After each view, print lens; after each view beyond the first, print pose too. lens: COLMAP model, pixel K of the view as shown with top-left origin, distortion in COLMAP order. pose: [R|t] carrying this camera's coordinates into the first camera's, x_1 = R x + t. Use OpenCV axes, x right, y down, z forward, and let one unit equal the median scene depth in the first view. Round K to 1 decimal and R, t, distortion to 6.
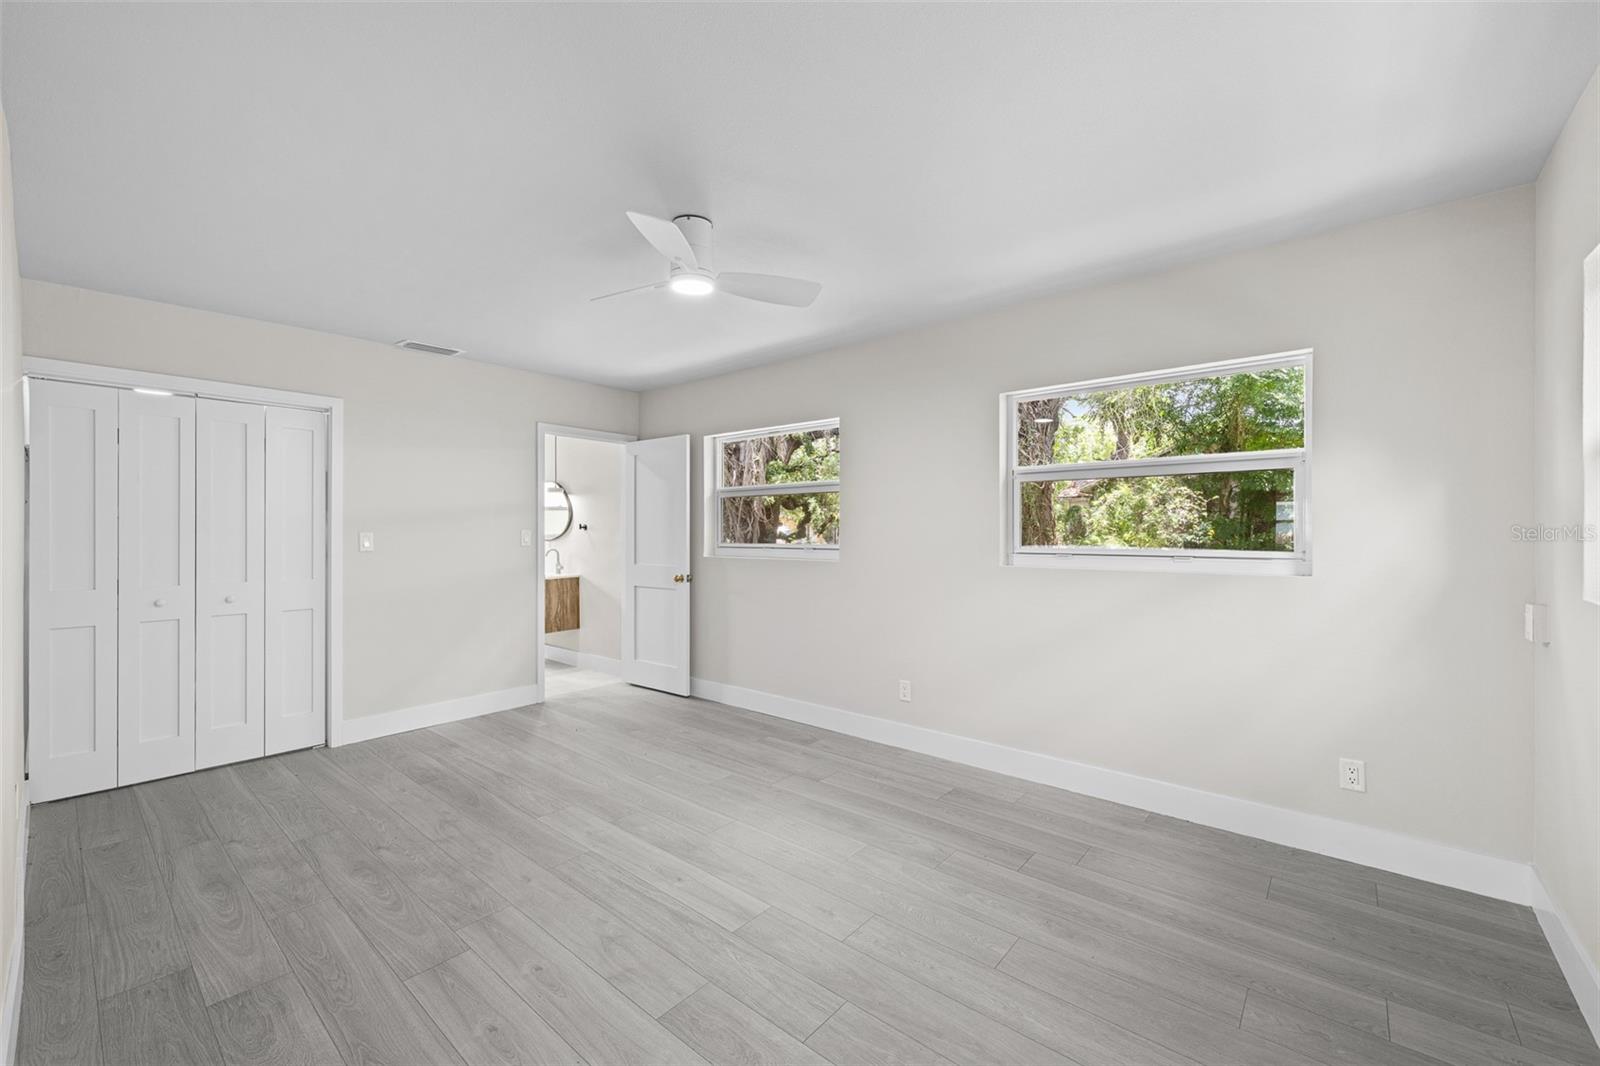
lens RADIAL K [[642.6, 0, 800.0], [0, 642.6, 533.0], [0, 0, 1]] dist [0.000126, -0.000097]
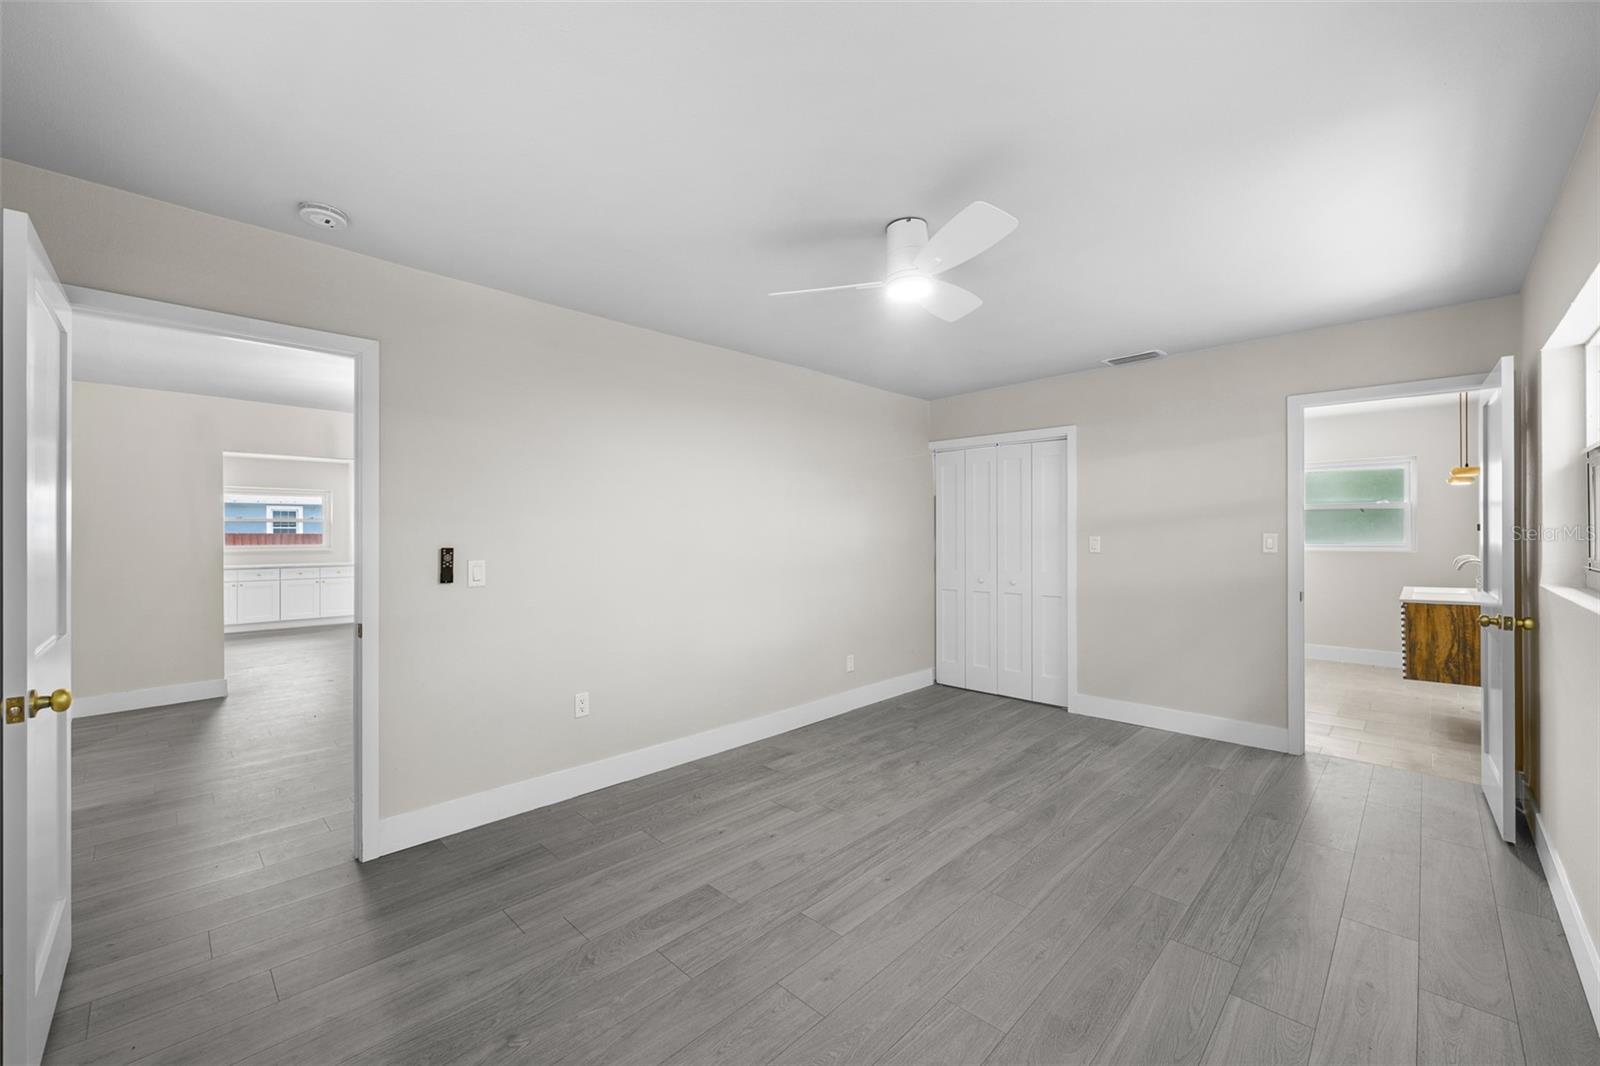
lens RADIAL K [[635.1, 0, 800.0], [0, 635.1, 533.0], [0, 0, 1]] dist [-0.002737, -0.000179]
pose [[-0.073224, 0.001571, -0.997314, 0.782857], [0.003885, 0.999992, 0.001290, -0.016639], [0.997308, -0.003780, -0.073230, 0.879904]]
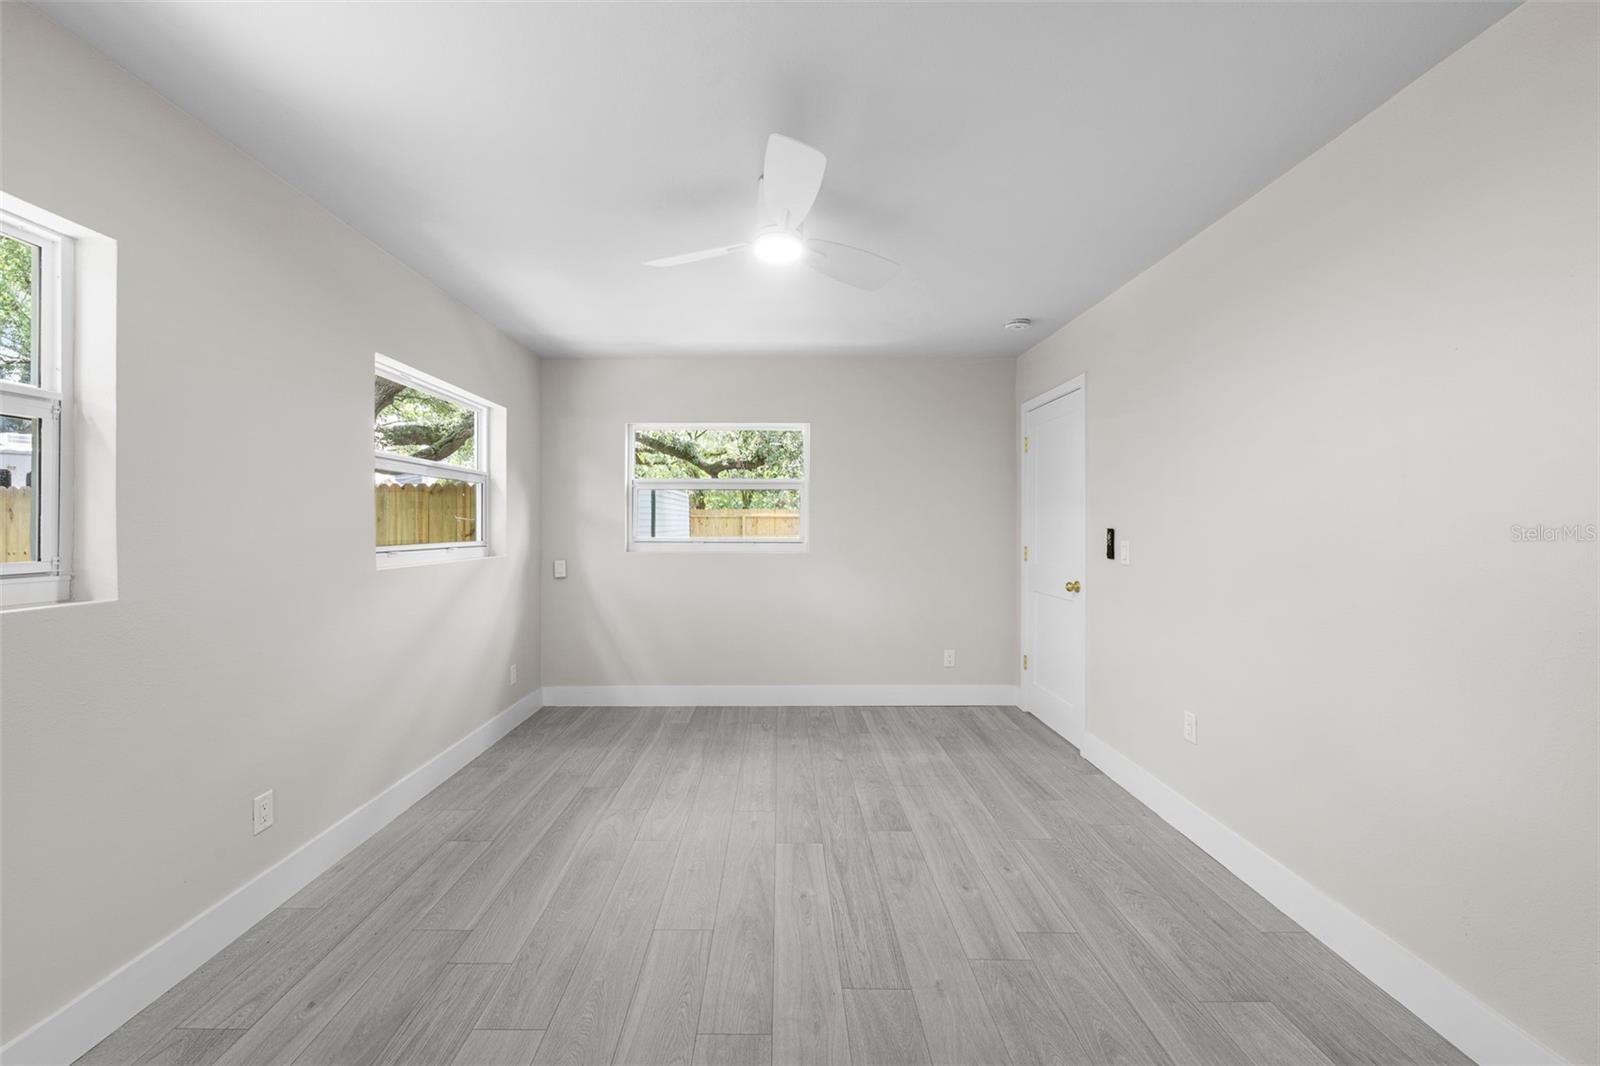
lens RADIAL K [[646.2, 0, 767.0], [0, 646.2, 525.5], [0, 0, 1]] dist [0.000517, -0.000004]
pose [[-0.633349, 0.005443, 0.773847, -0.831820], [0.006210, 0.999979, -0.001952, 0.000655], [-0.773841, 0.003569, -0.633369, 1.535804]]
